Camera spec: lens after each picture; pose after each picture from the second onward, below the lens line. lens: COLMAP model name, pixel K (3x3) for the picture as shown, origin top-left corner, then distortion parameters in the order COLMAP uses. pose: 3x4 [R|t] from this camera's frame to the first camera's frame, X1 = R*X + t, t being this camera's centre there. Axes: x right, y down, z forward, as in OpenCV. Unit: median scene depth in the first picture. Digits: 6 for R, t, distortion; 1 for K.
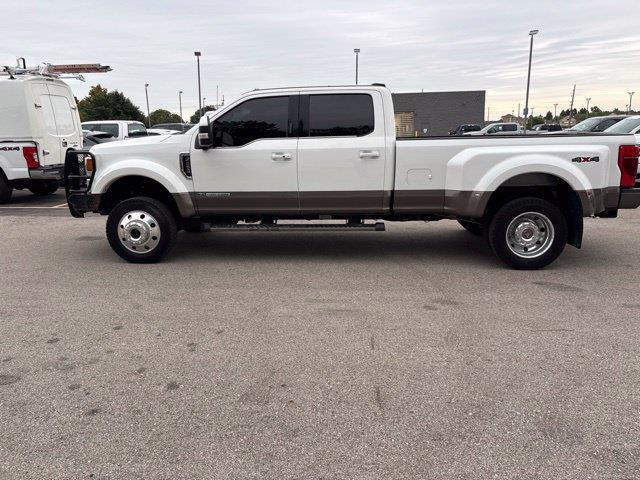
lens RADIAL K [[487.5, 0, 320.0], [0, 487.5, 240.0], [0, 0, 1]] dist [0.040794, -0.047120]
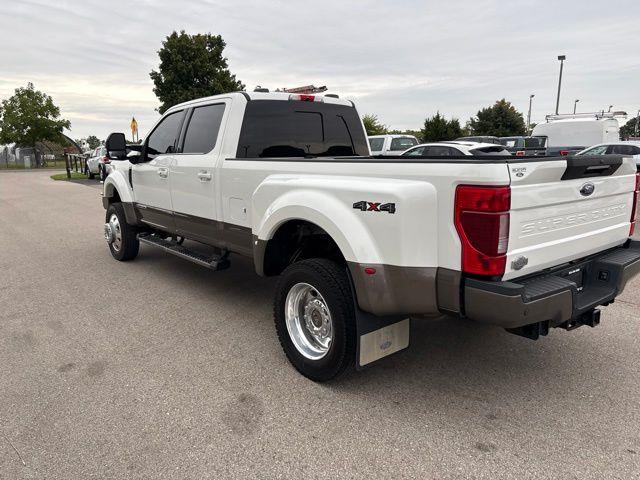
lens RADIAL K [[487.5, 0, 320.0], [0, 487.5, 240.0], [0, 0, 1]] dist [0.040794, -0.047120]
pose [[0.677131, 0.142673, -0.721899, 0.871585], [-0.160466, 0.986044, 0.044362, -0.140561], [0.718154, 0.085801, 0.690575, 0.594223]]
